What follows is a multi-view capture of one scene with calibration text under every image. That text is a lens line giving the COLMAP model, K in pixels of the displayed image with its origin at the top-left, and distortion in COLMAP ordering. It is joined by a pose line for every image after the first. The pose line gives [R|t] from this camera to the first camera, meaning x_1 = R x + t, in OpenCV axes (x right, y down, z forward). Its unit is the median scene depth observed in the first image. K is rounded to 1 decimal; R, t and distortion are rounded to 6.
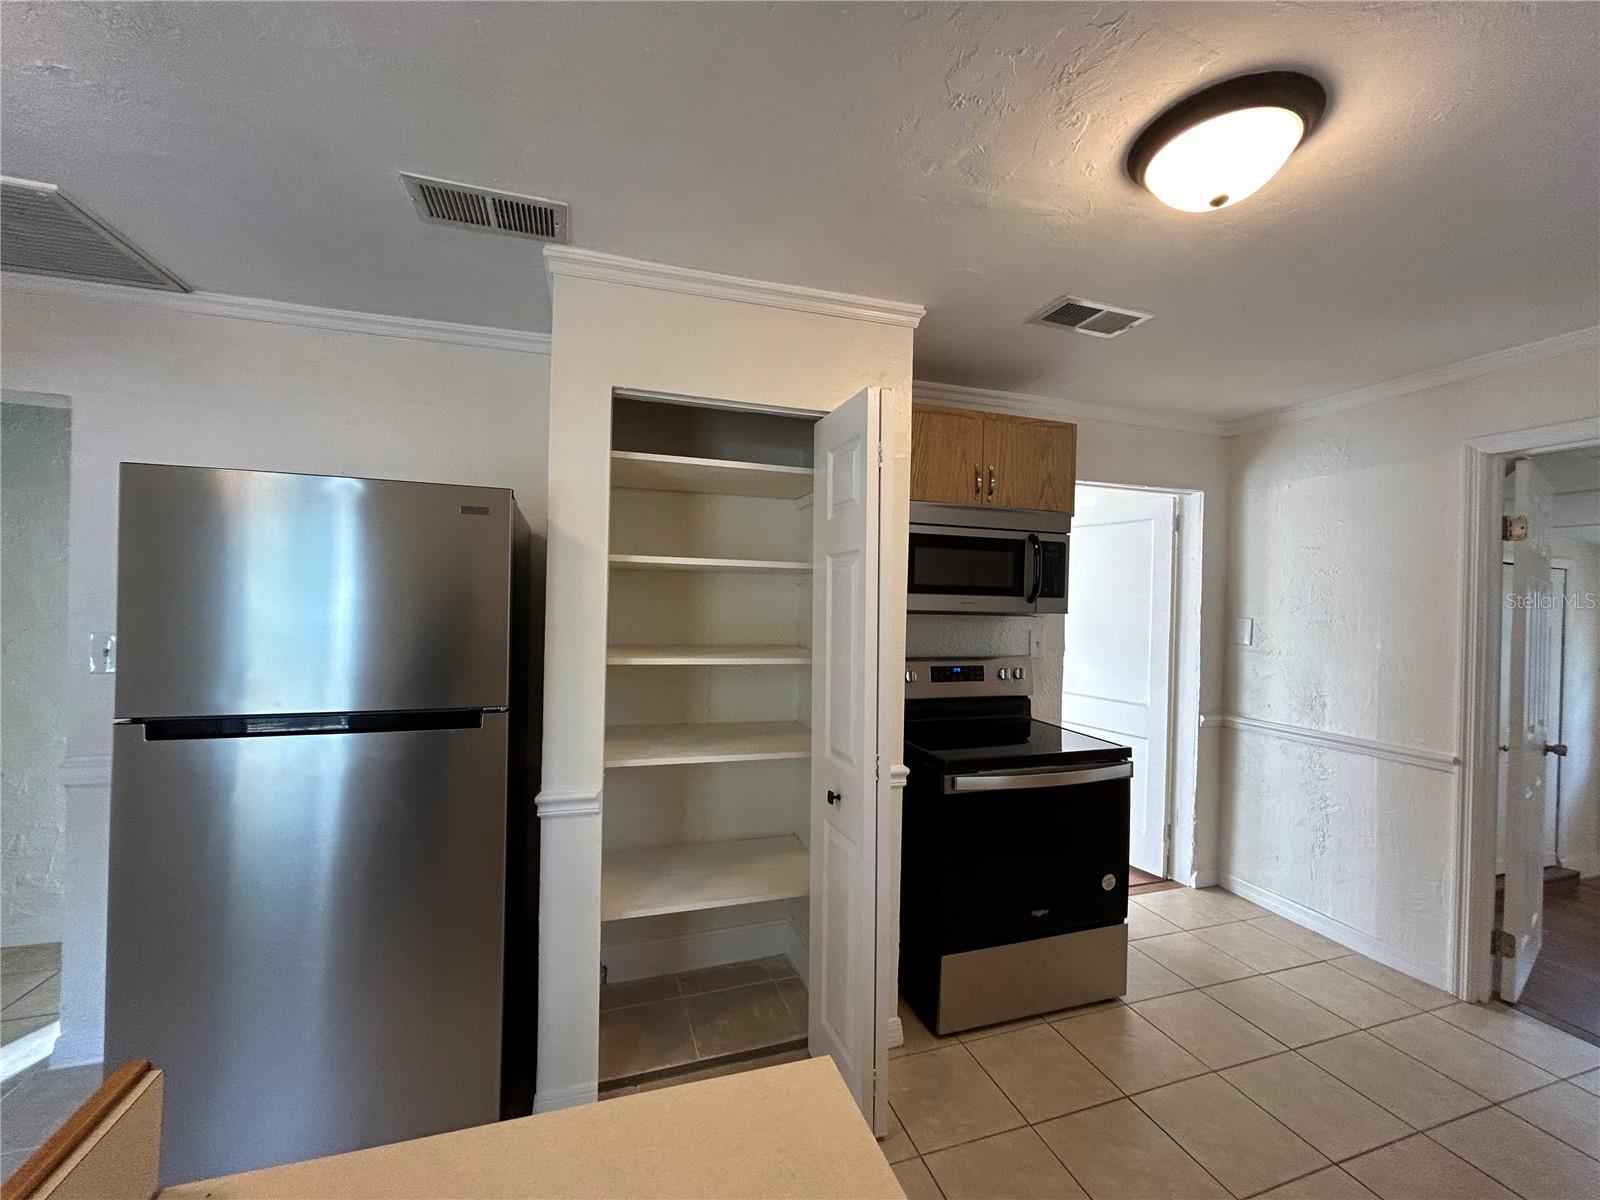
lens RADIAL K [[643.2, 0, 797.4], [0, 643.2, 602.6], [0, 0, 1]] dist [-0.000721, 0.000032]
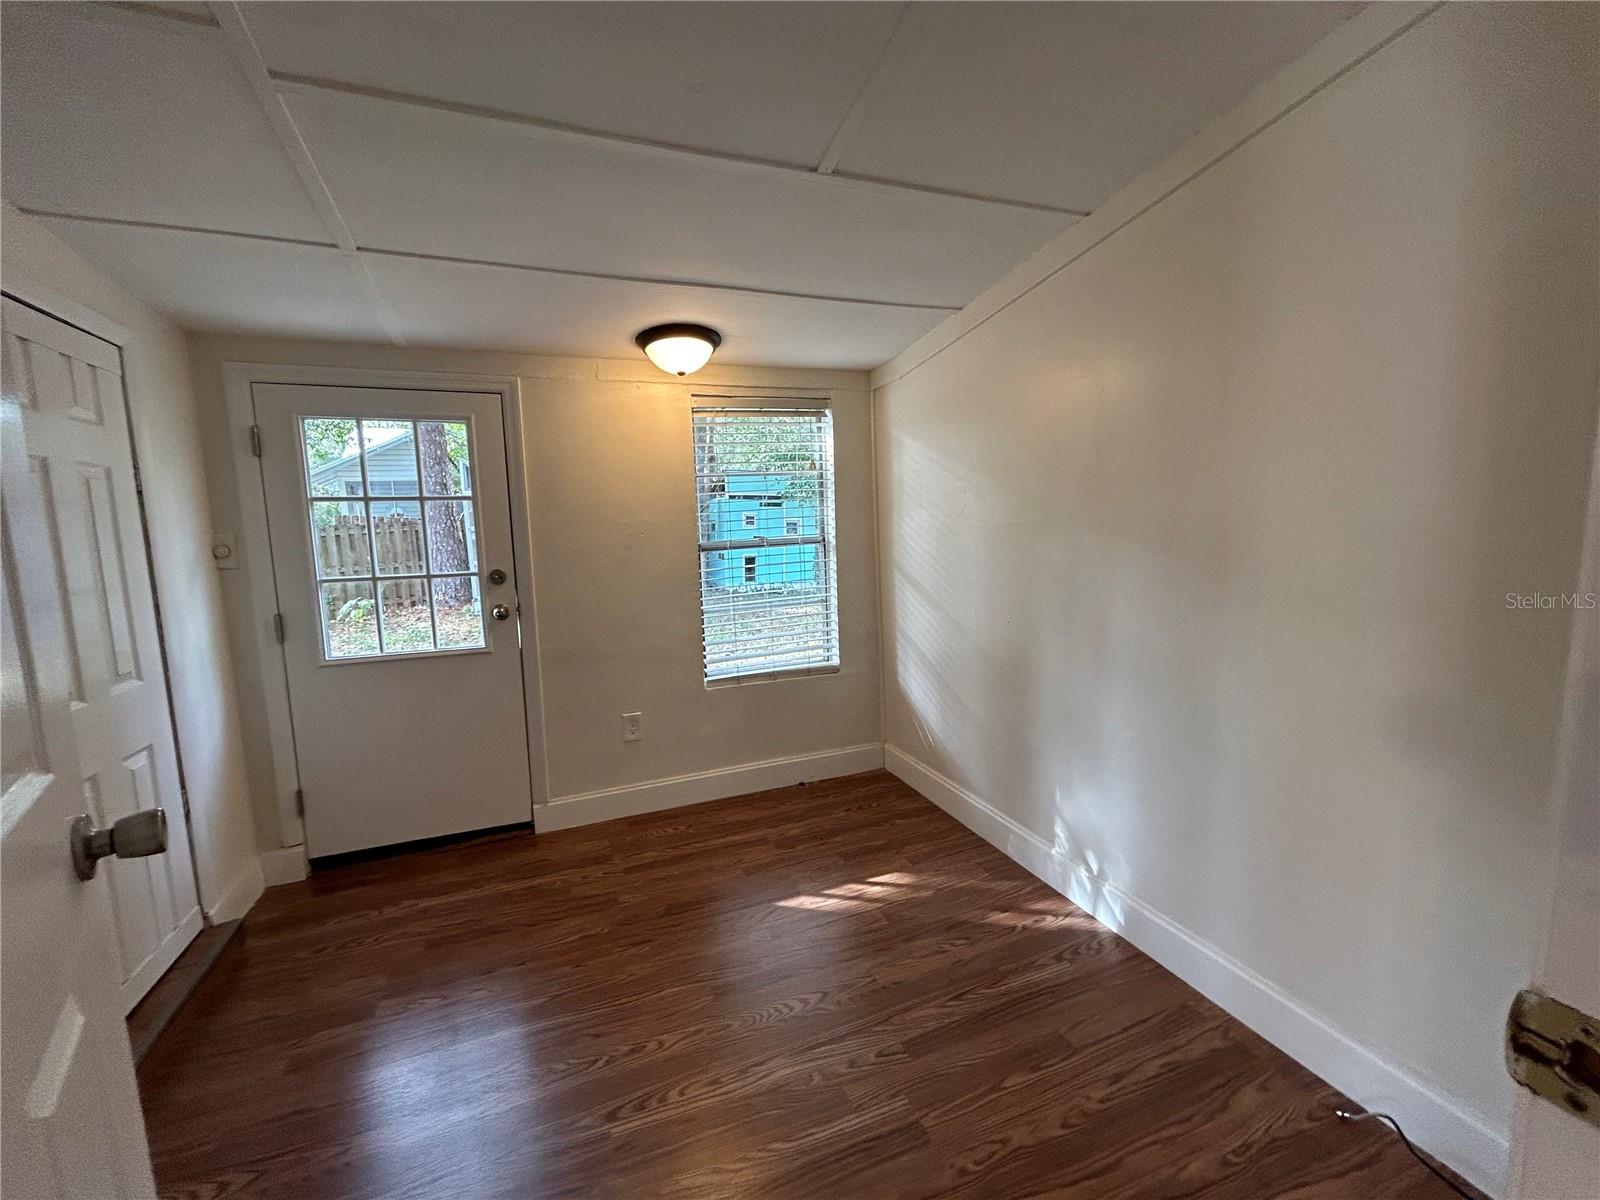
lens RADIAL K [[638.4, 0, 799.9], [0, 638.4, 601.5], [0, 0, 1]] dist [0.000022, 0.000151]
pose [[-0.070929, -0.147147, 0.986568, 1.101144], [0.026231, 0.988442, 0.149313, 0.127687], [-0.997136, 0.036470, -0.066250, 0.884282]]
